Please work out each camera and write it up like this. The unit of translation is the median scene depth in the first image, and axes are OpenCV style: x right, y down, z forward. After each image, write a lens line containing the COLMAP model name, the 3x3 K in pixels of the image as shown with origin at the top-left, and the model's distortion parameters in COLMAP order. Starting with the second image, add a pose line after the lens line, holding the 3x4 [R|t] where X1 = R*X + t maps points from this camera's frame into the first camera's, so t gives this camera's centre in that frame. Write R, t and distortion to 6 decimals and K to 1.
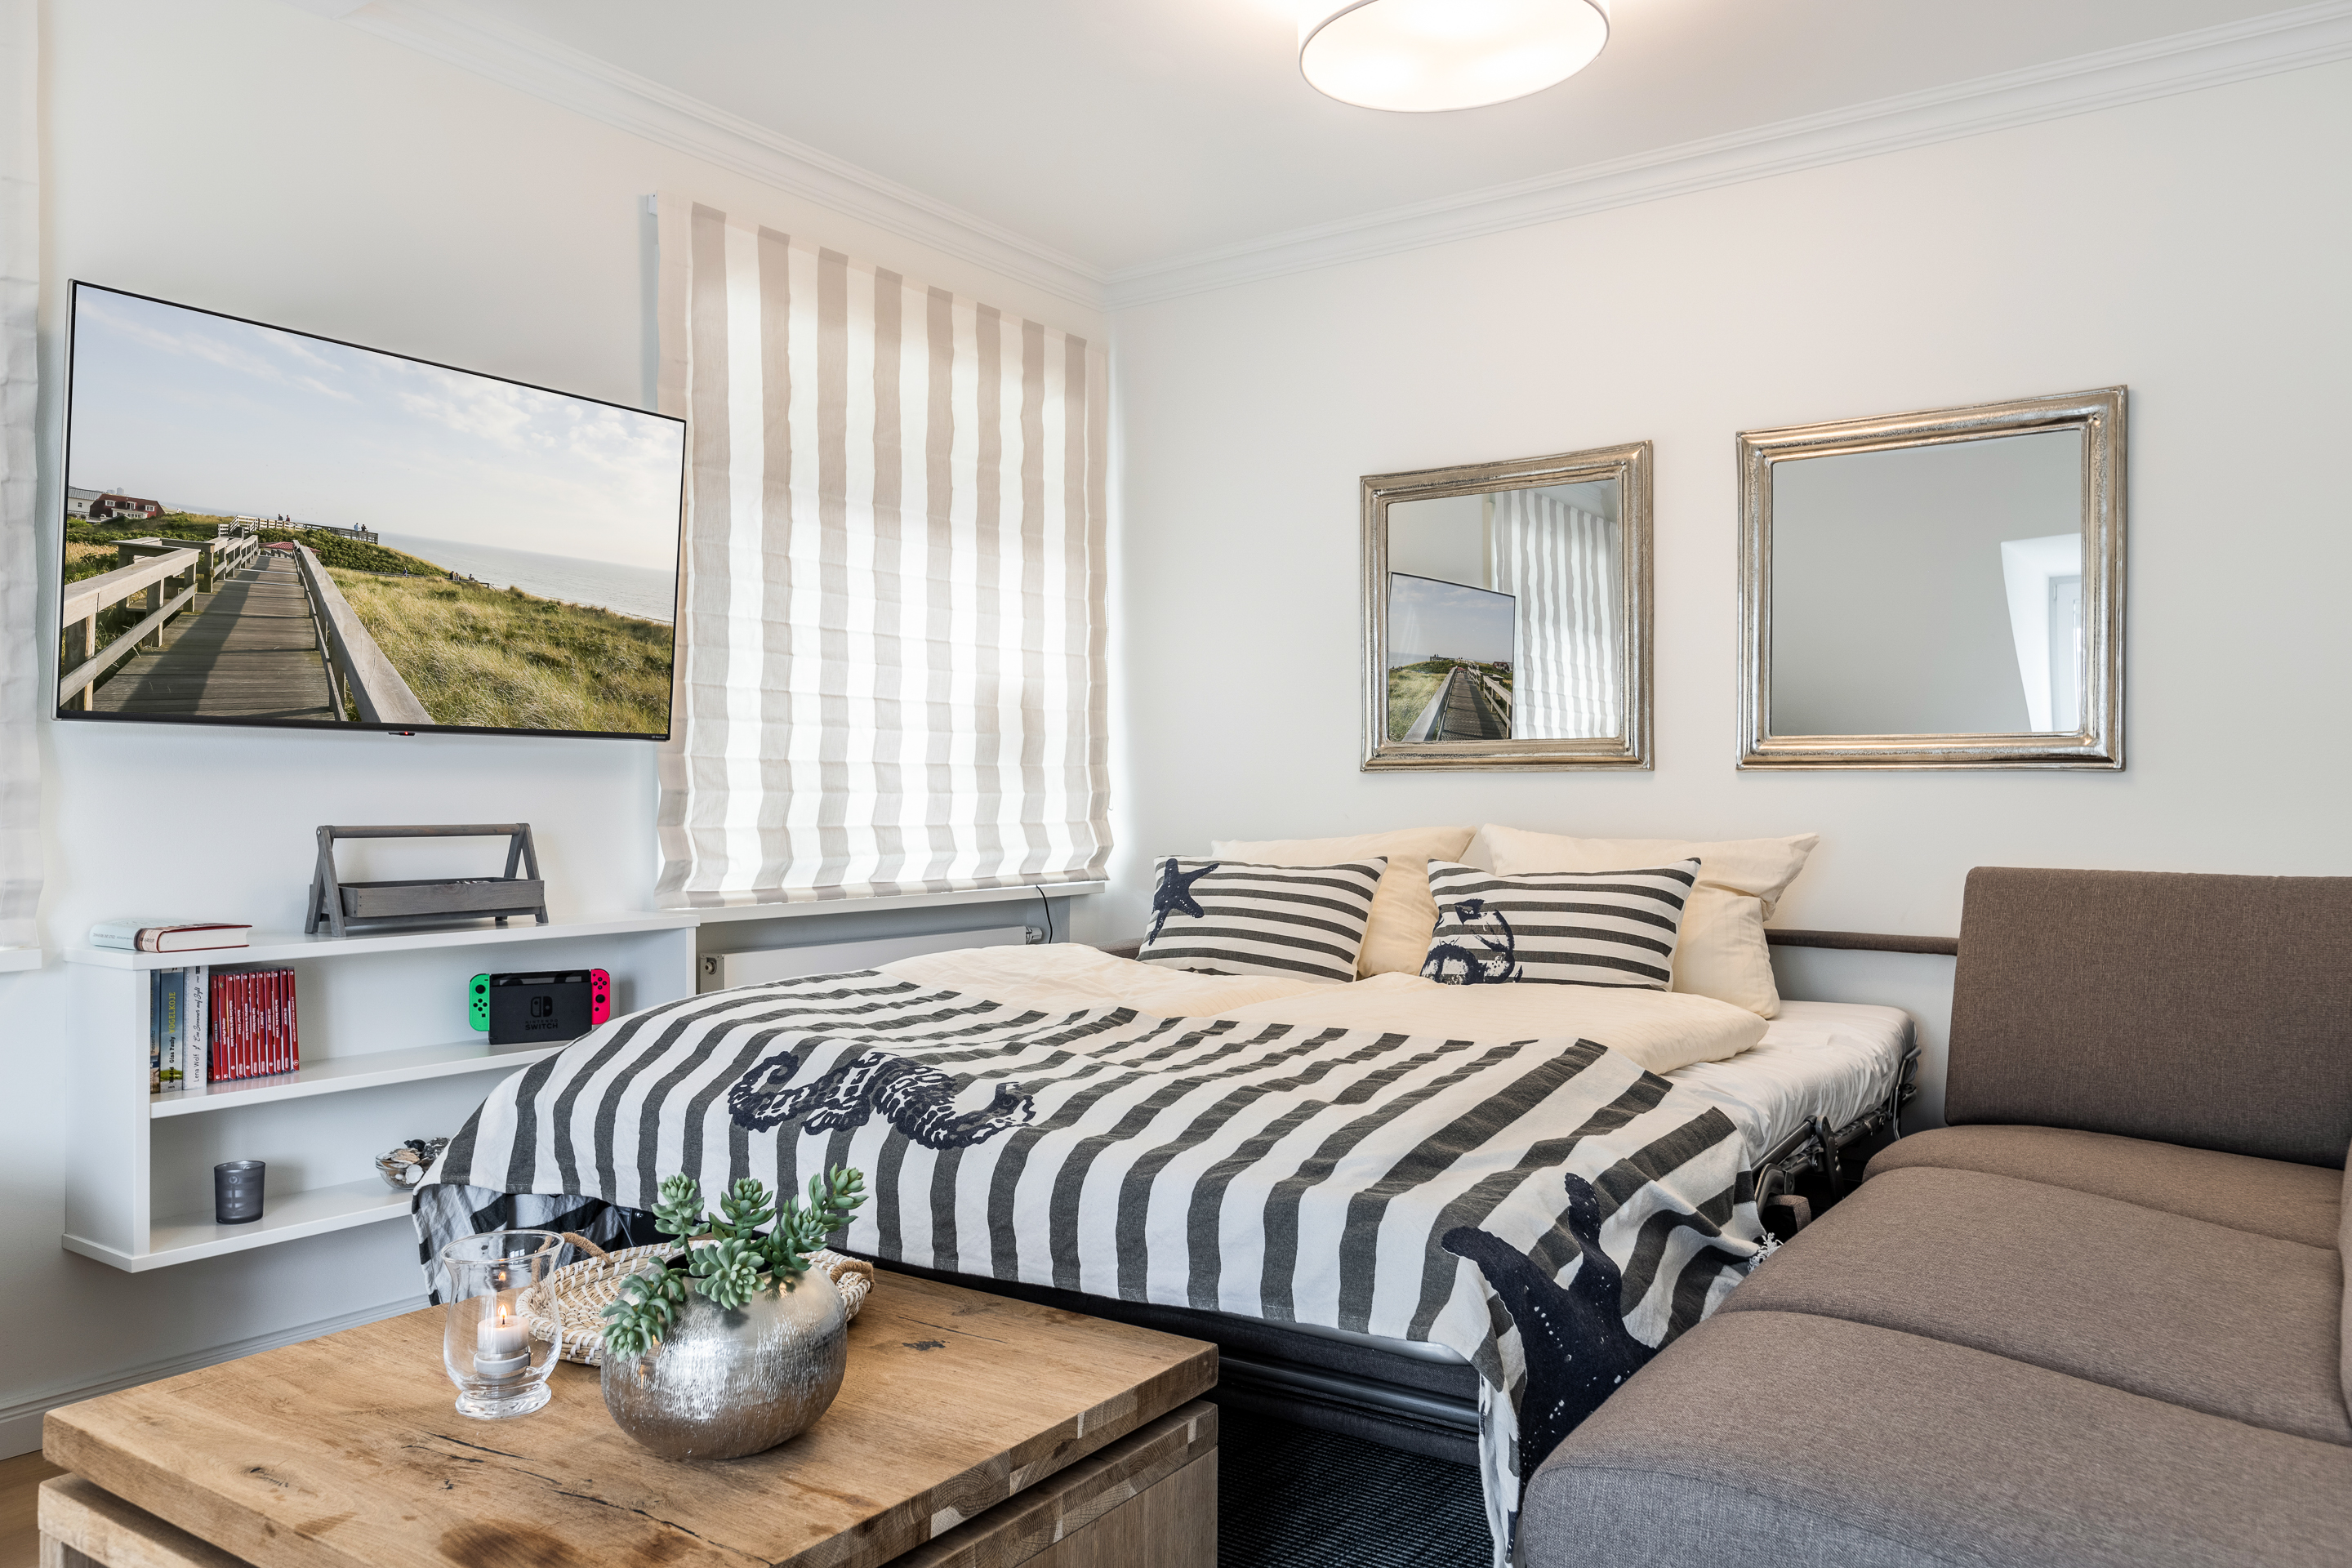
lens RADIAL K [[1676.6, 0, 1163.2], [0, 1676.6, 787.5], [0, 0, 1]] dist [0.005854, 0.007877]
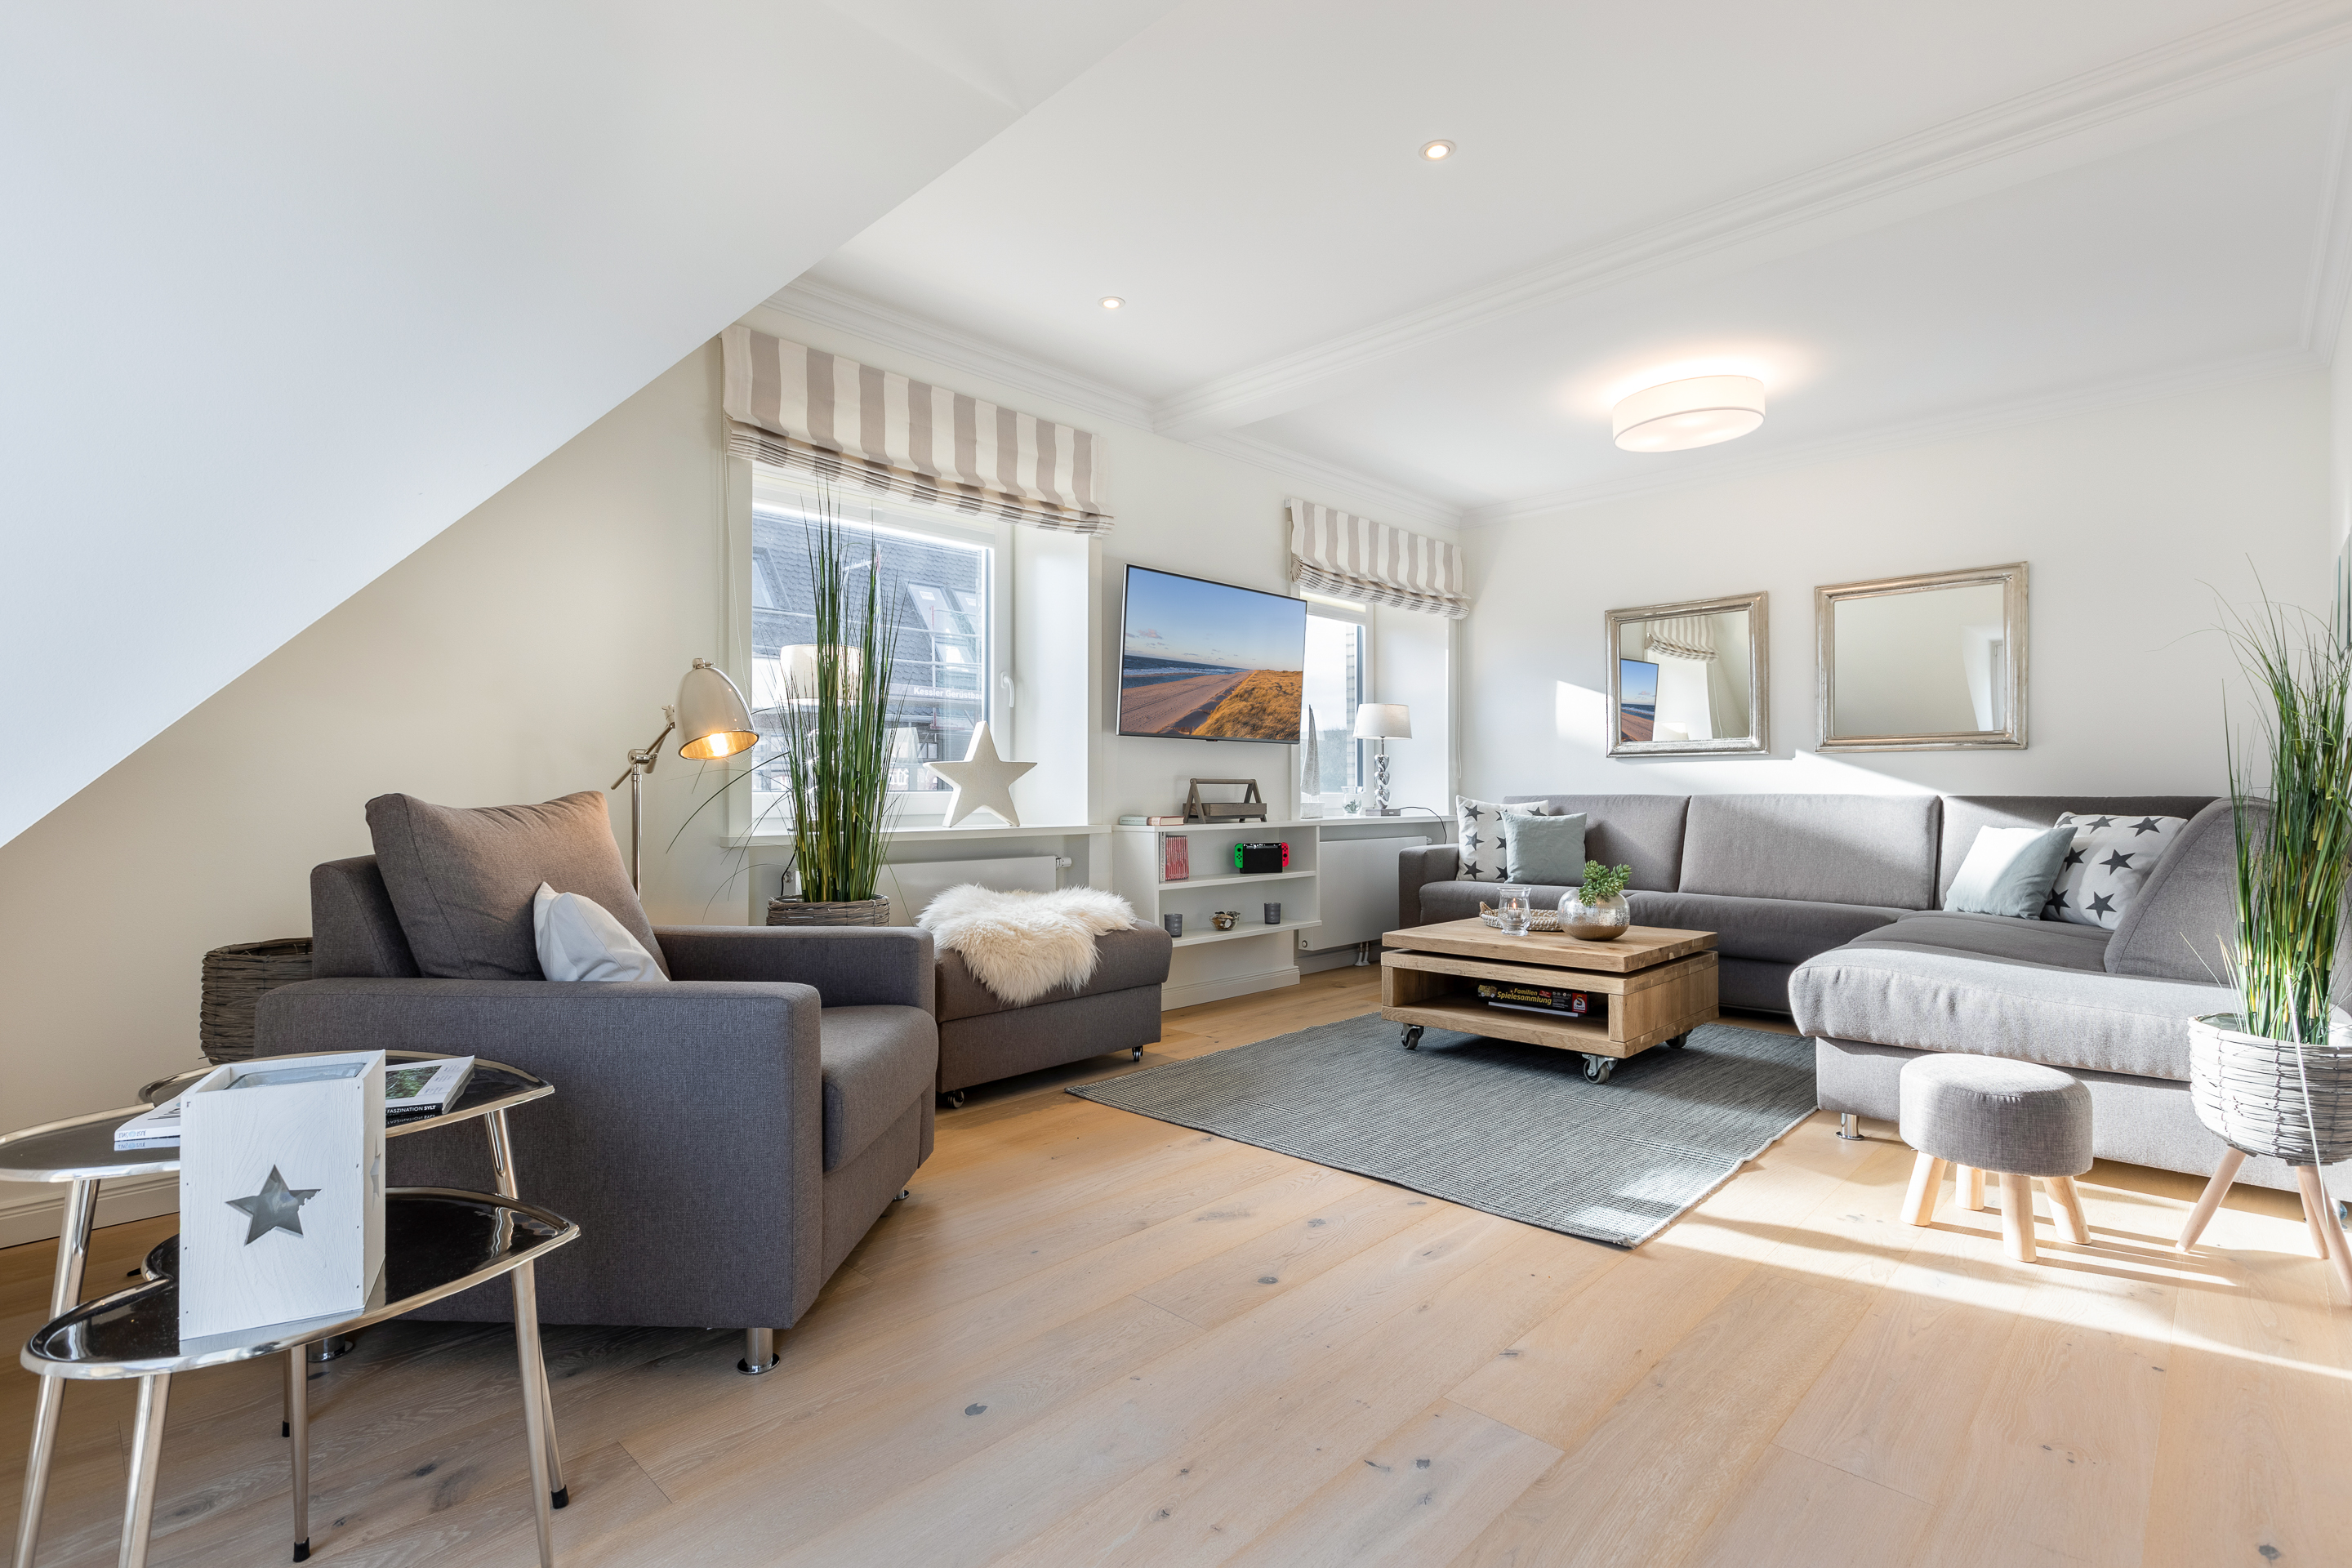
lens RADIAL K [[1098.9, 0, 1164.3], [0, 1098.9, 784.6], [0, 0, 1]] dist [0.012041, -0.001122]
pose [[0.986999, -0.005562, -0.160629, -0.262943], [0.005219, 0.999983, -0.002555, 0.032815], [0.160640, 0.001684, 0.987012, -0.526765]]
